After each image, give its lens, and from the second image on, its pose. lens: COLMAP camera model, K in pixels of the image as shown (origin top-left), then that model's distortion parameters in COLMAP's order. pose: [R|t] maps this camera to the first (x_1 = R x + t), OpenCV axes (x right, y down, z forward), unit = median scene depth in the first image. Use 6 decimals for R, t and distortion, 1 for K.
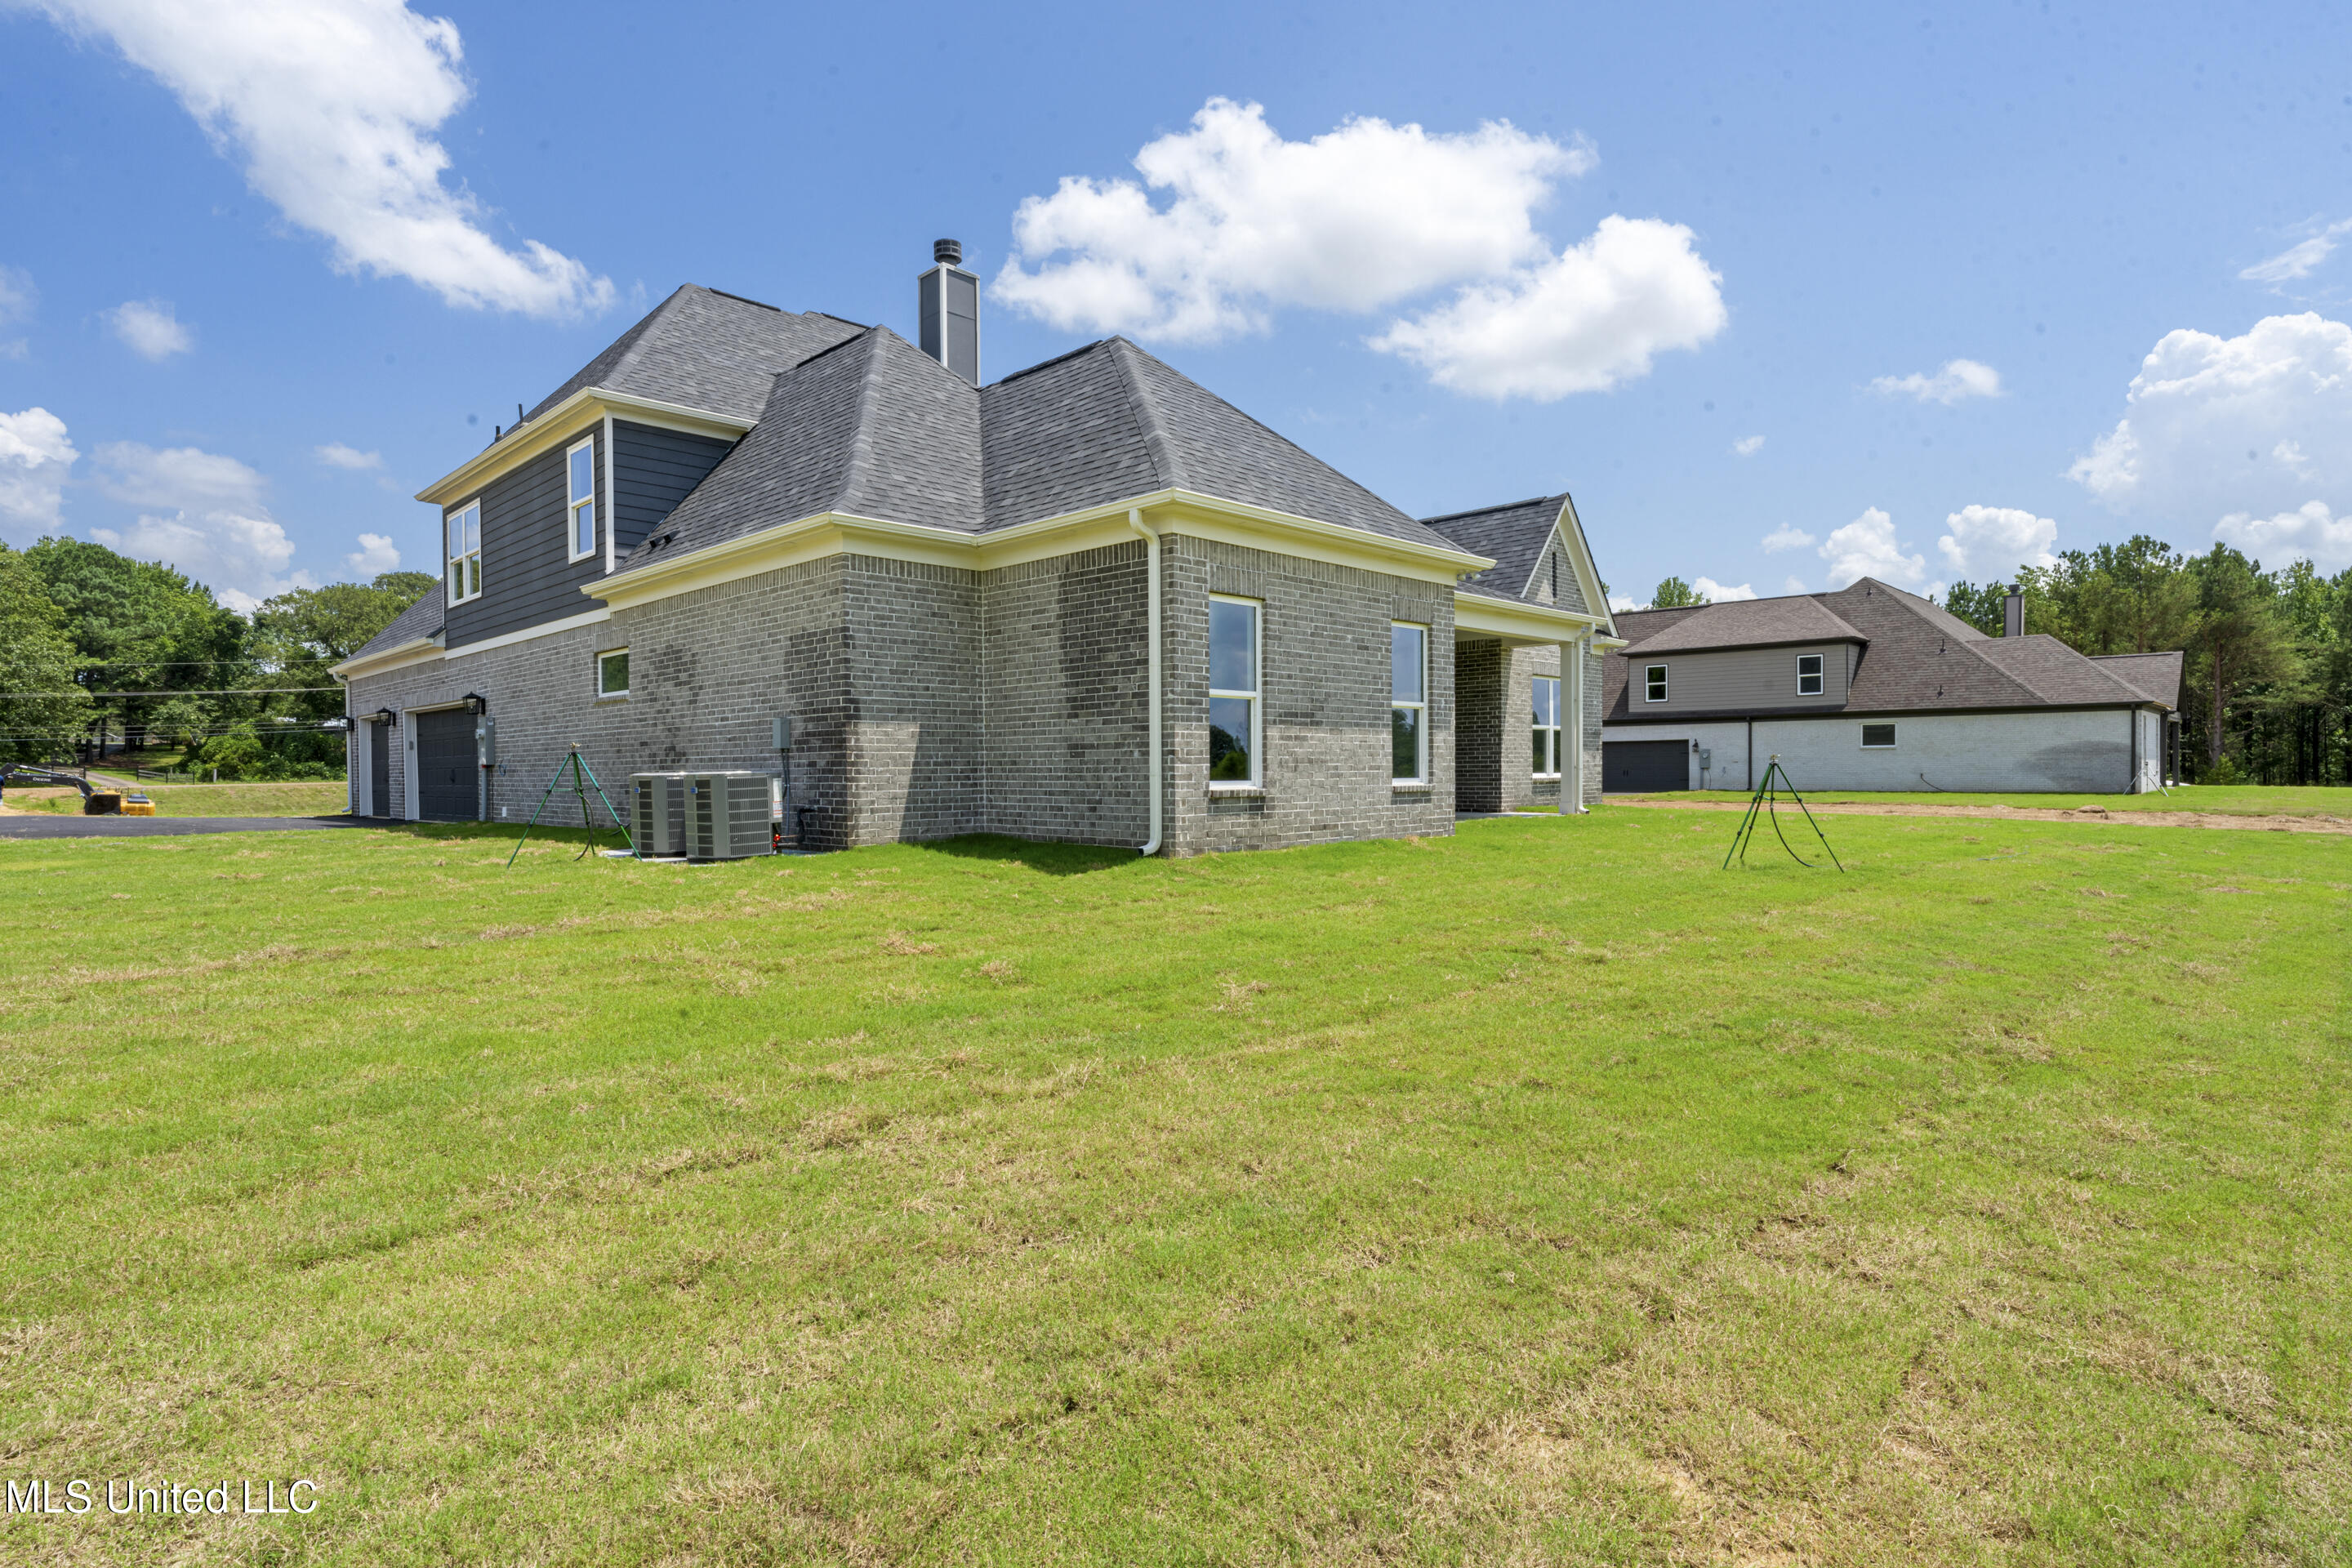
lens RADIAL K [[1200.7, 0, 1176.0], [0, 1200.7, 784.0], [0, 0, 1]] dist [-0.001040, -0.000226]
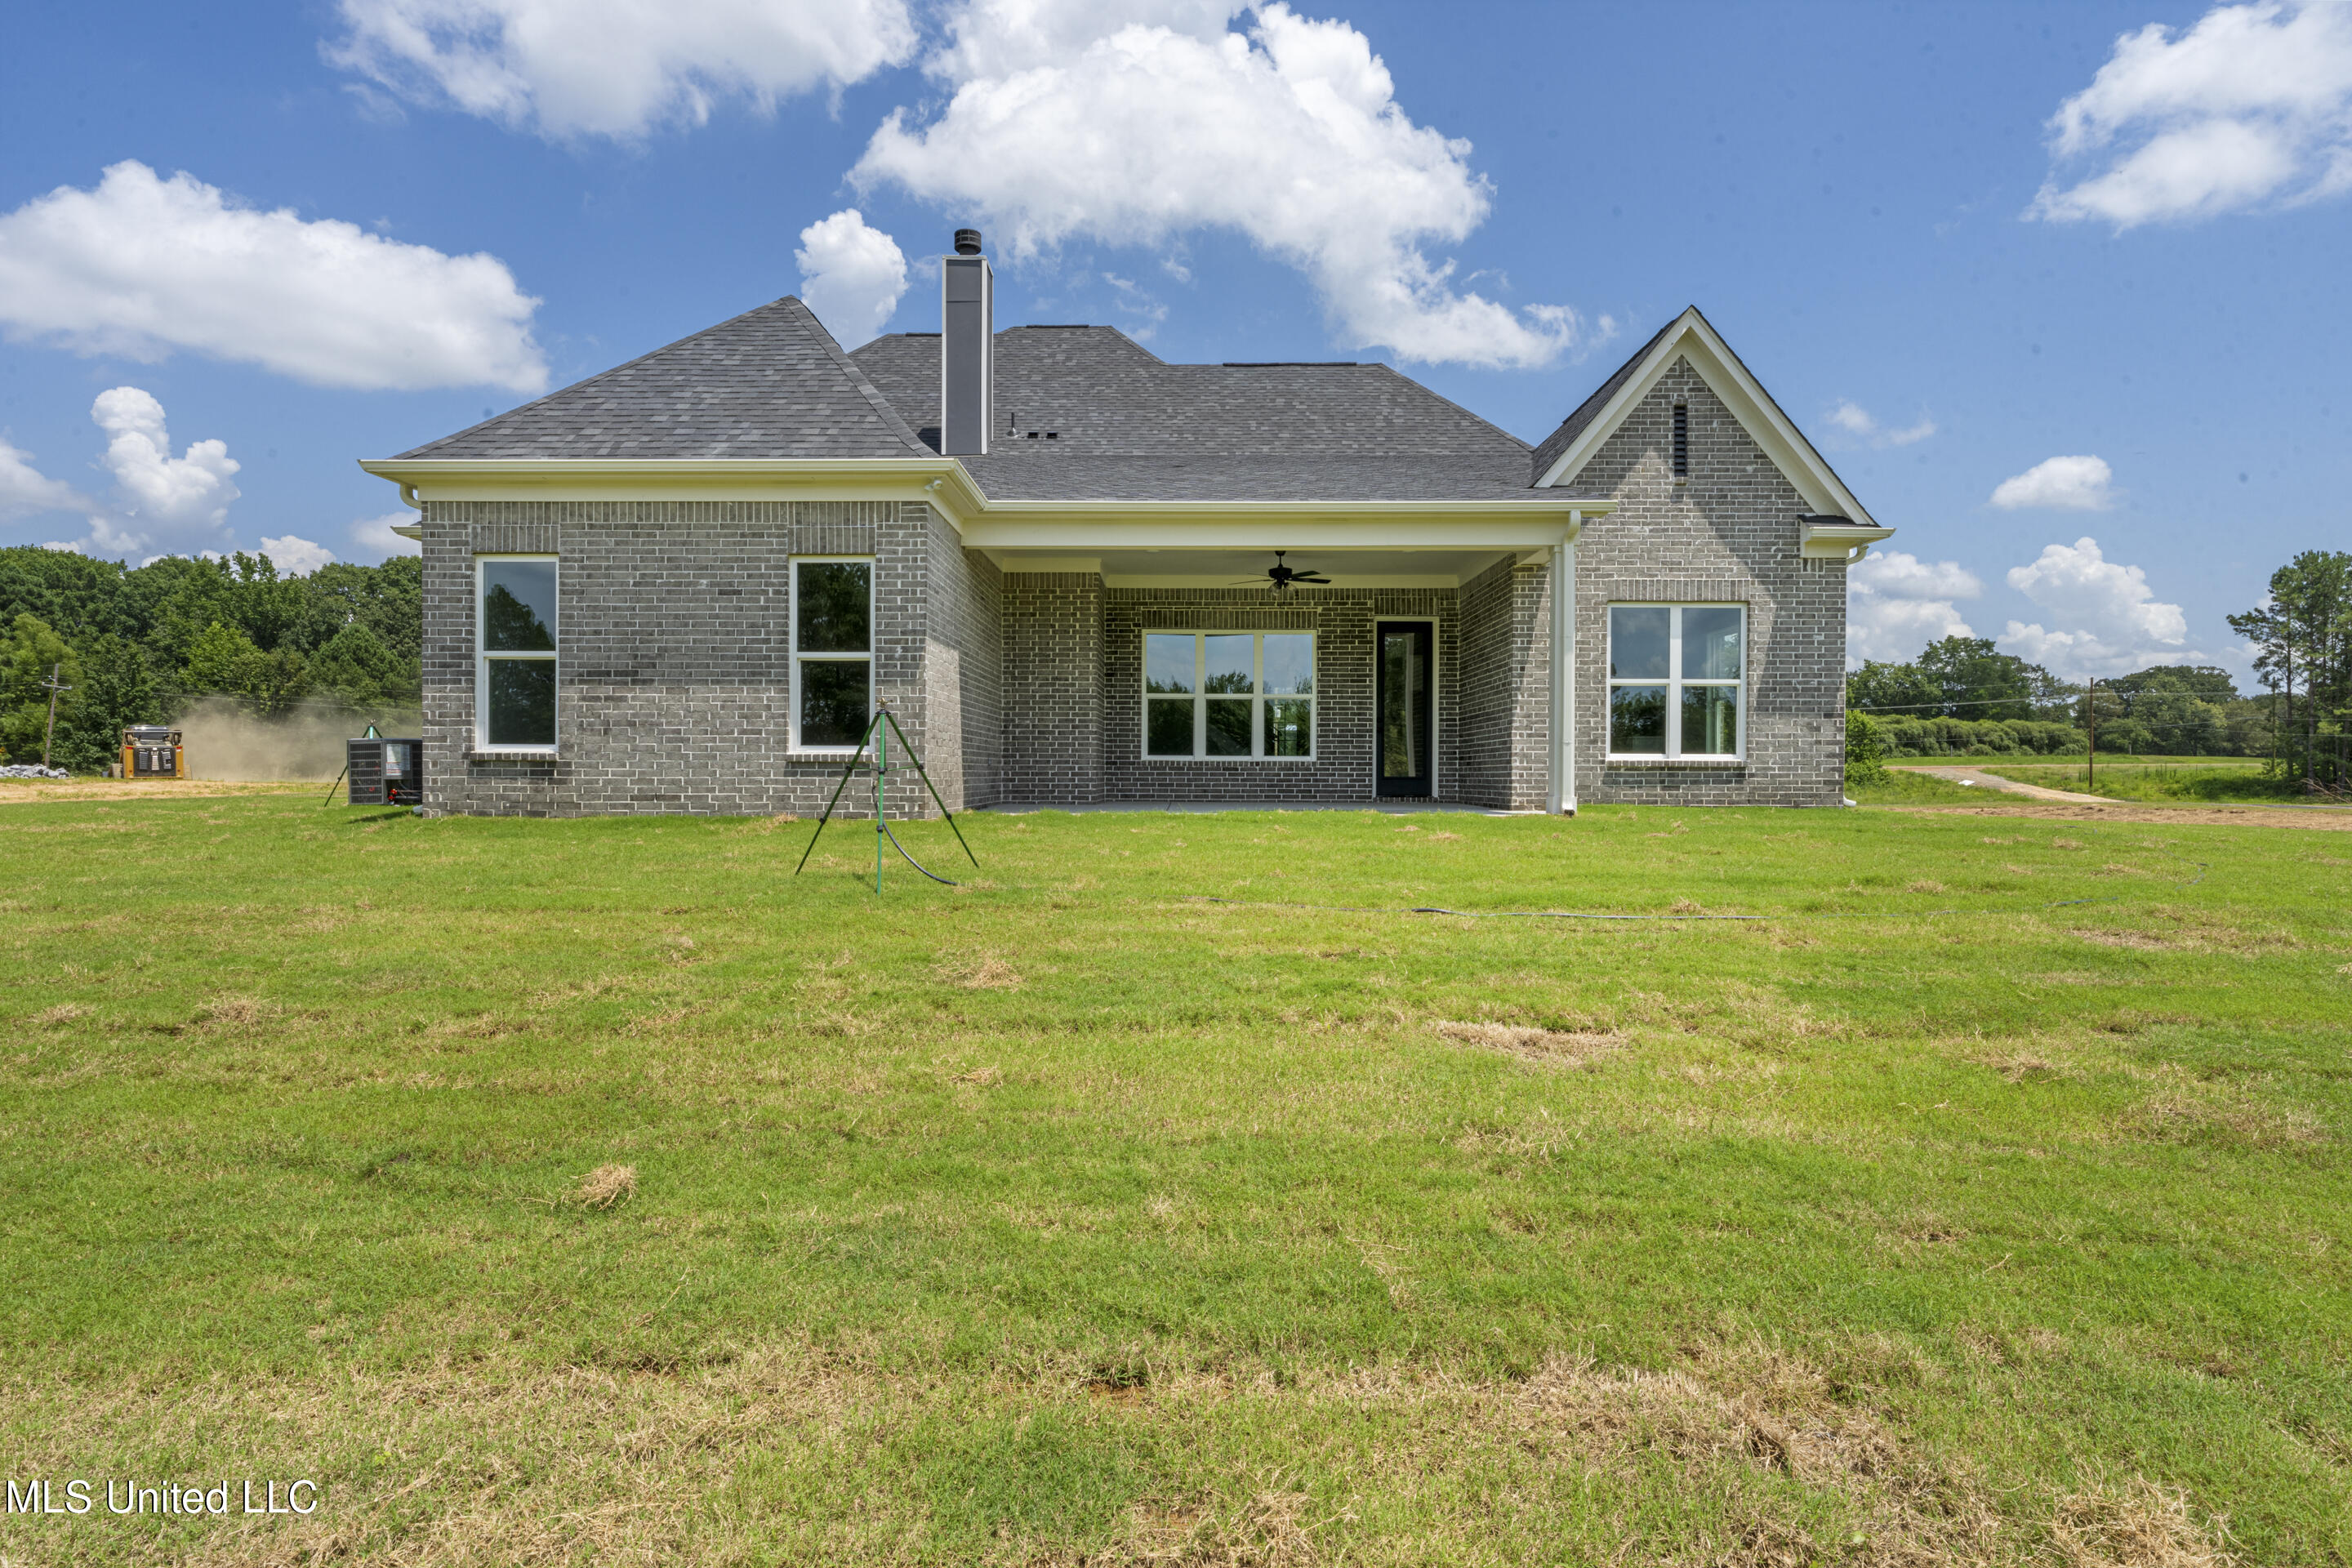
lens RADIAL K [[1219.9, 0, 1176.0], [0, 1219.9, 784.0], [0, 0, 1]] dist [-0.006693, -0.001511]
pose [[0.692441, 0.018759, -0.721231, 1.043273], [-0.017772, 0.999802, 0.008941, 0.010652], [0.721256, 0.006627, 0.692637, 0.647649]]
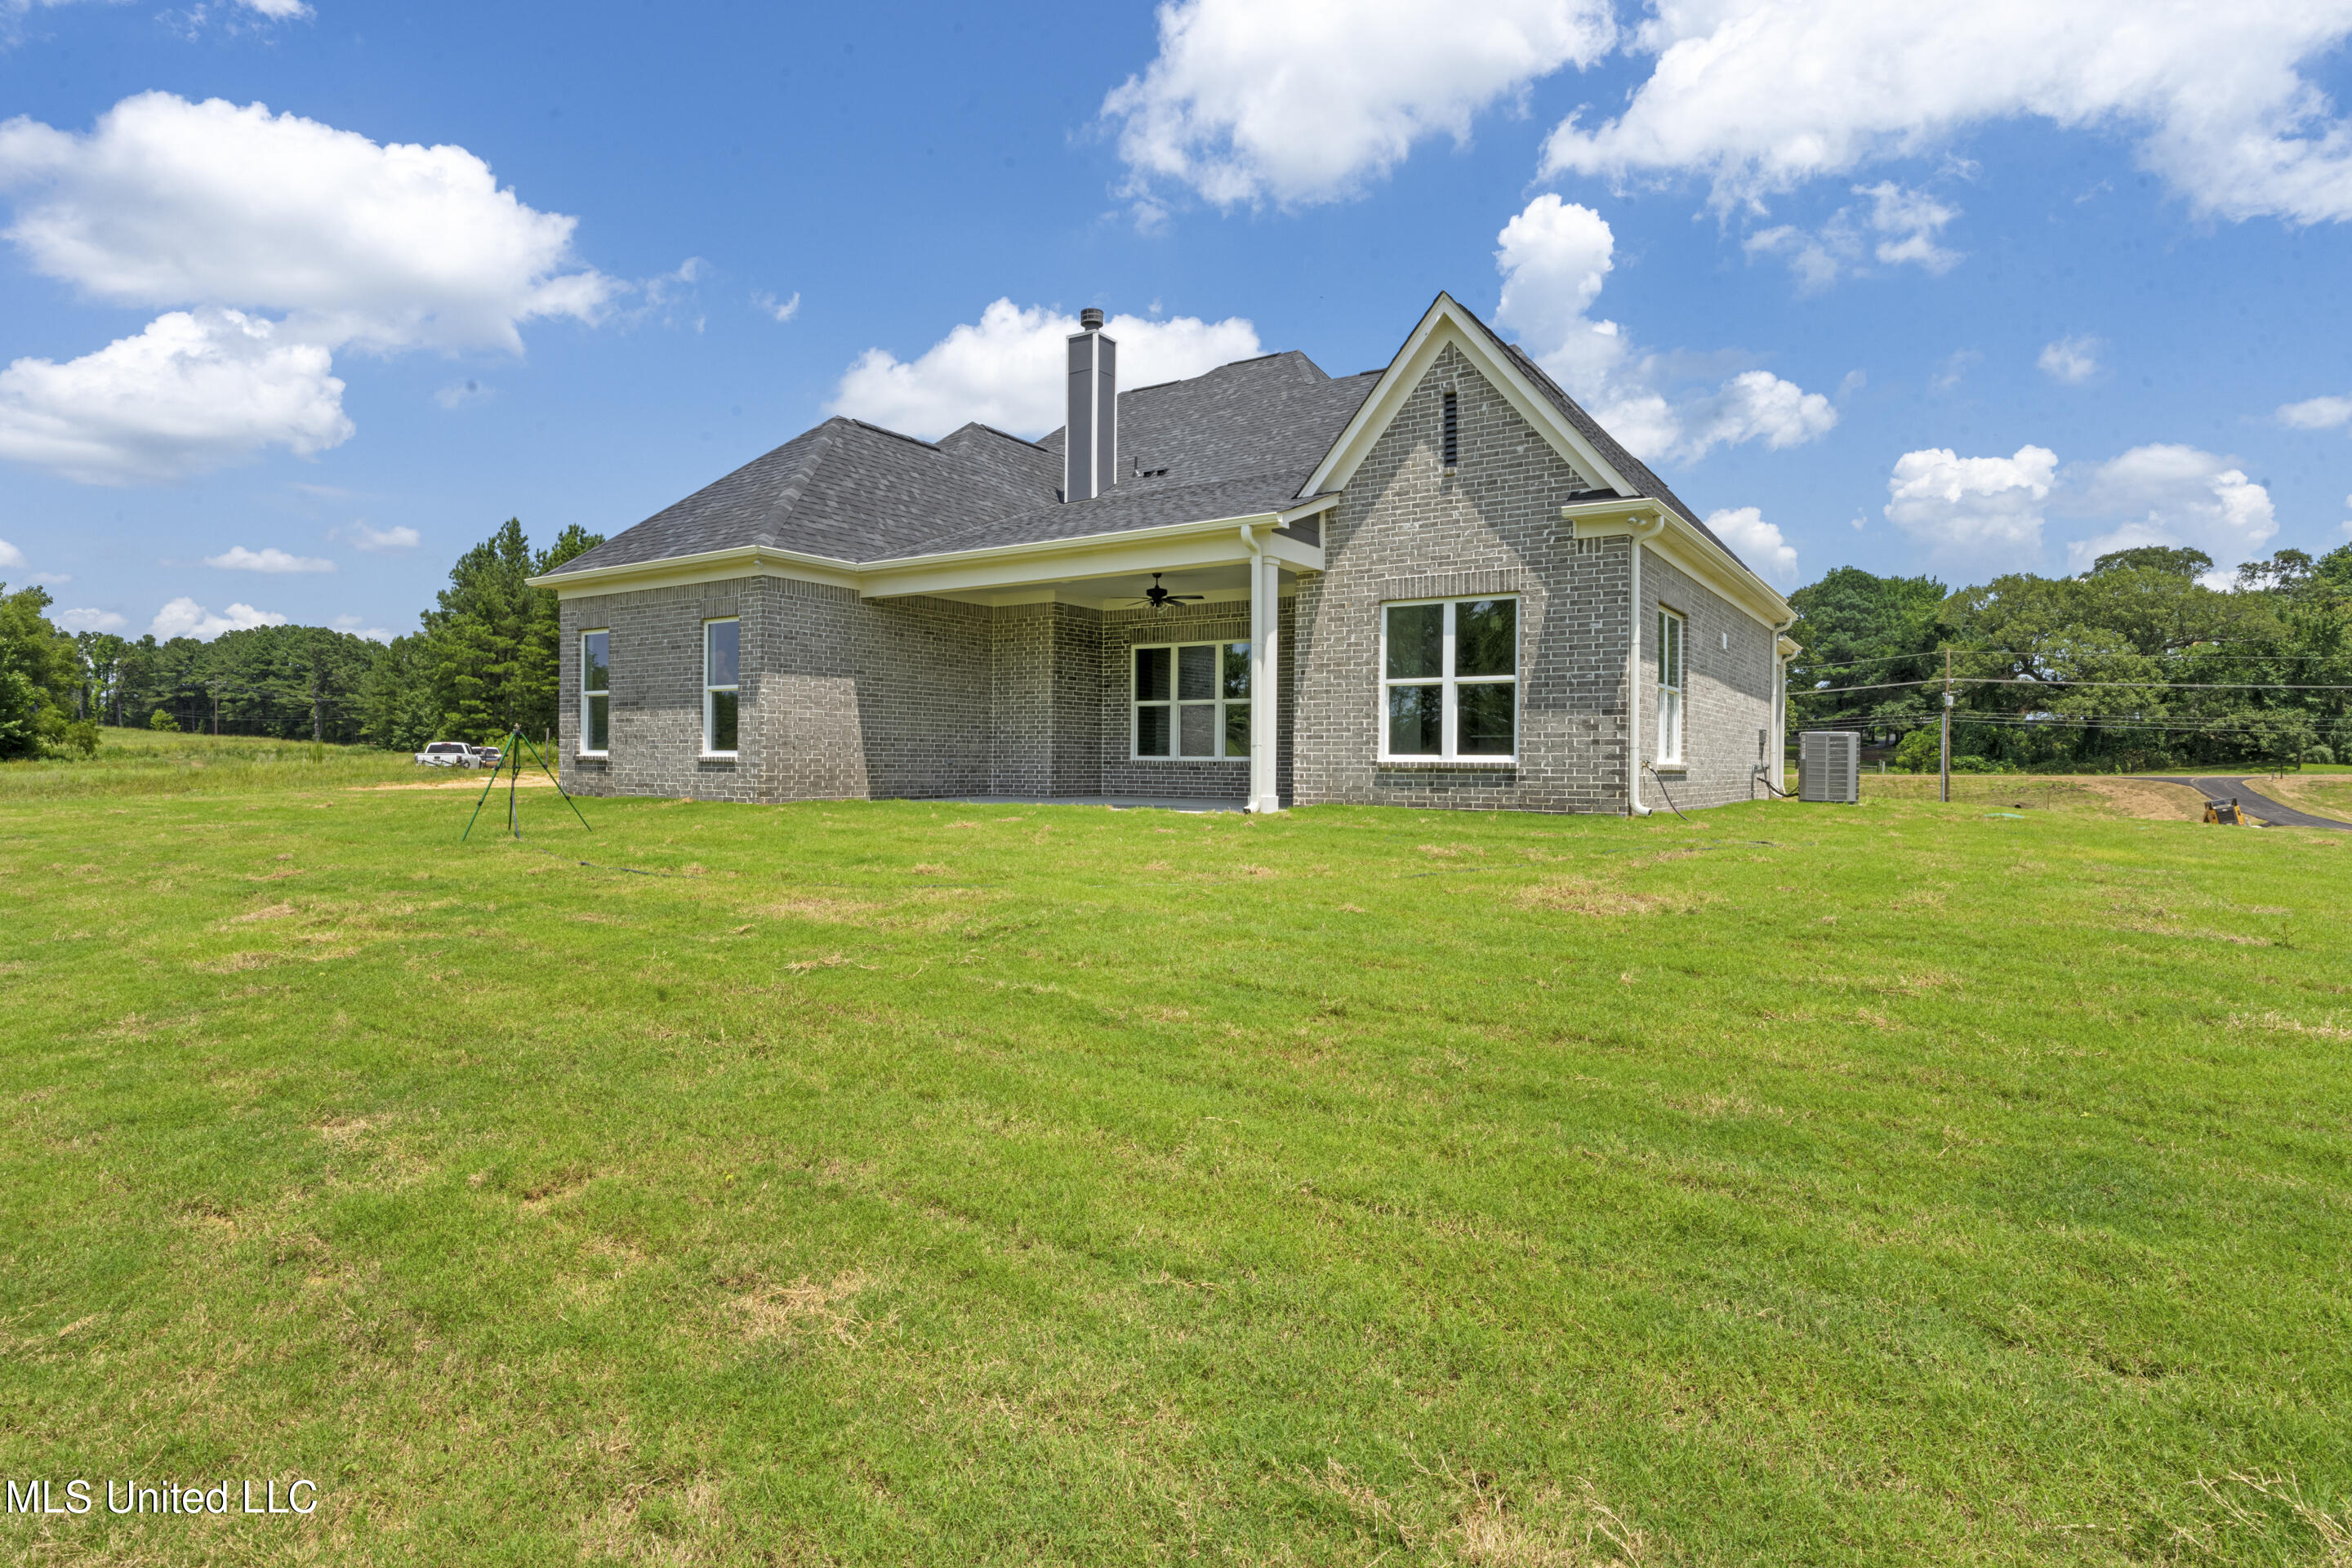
lens RADIAL K [[1199.7, 0, 1174.9], [0, 1199.7, 770.2], [0, 0, 1]] dist [-0.009973, -0.000420]
pose [[0.194492, 0.014793, -0.980793, 1.547723], [-0.021224, 0.999716, 0.010869, -0.008234], [0.980675, 0.018702, 0.194750, 1.315103]]
